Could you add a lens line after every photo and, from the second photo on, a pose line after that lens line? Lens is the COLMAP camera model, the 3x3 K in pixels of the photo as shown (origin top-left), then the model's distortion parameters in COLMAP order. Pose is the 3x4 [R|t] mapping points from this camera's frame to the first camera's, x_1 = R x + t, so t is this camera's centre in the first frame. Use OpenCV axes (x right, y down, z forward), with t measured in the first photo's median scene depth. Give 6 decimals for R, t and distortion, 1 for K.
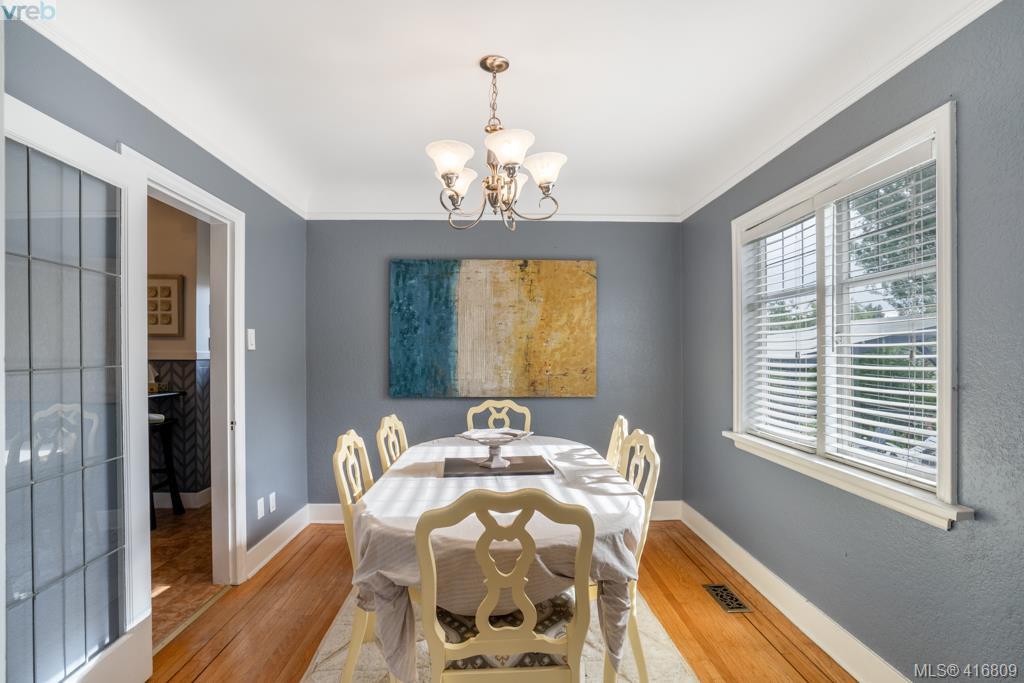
lens RADIAL K [[478.5, 0, 508.9], [0, 478.5, 355.0], [0, 0, 1]] dist [-0.064826, 0.026106]
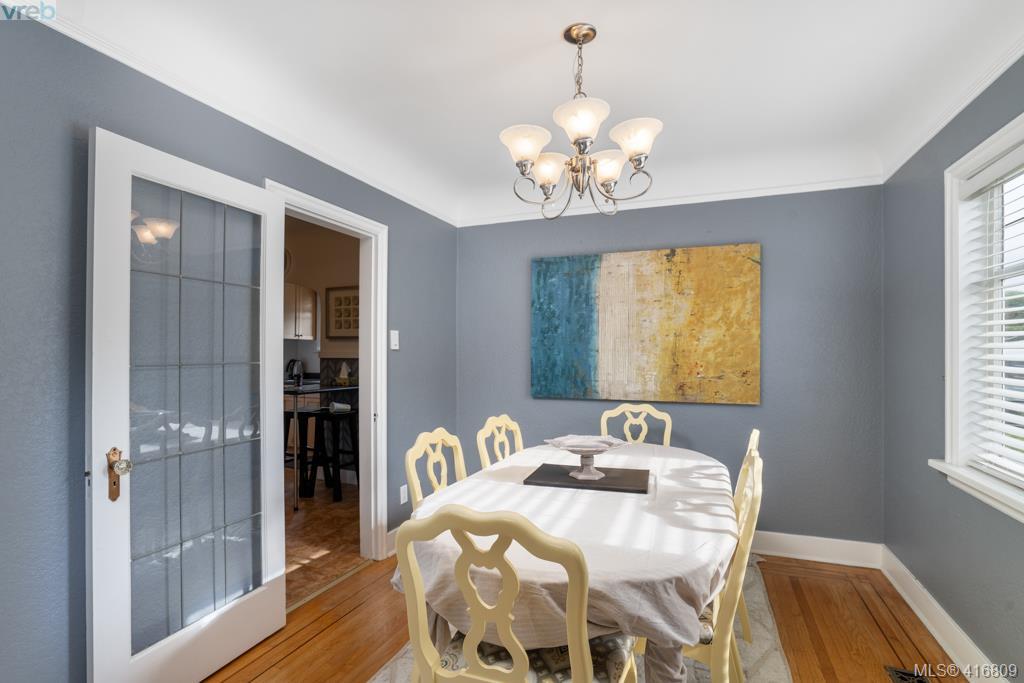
lens RADIAL K [[475.8, 0, 520.8], [0, 475.8, 352.3], [0, 0, 1]] dist [-0.065978, 0.032900]
pose [[0.917612, 0.000347, -0.397476, 0.125741], [-0.002684, 0.999982, -0.005322, 0.000788], [0.397467, 0.005950, 0.917597, 0.075185]]
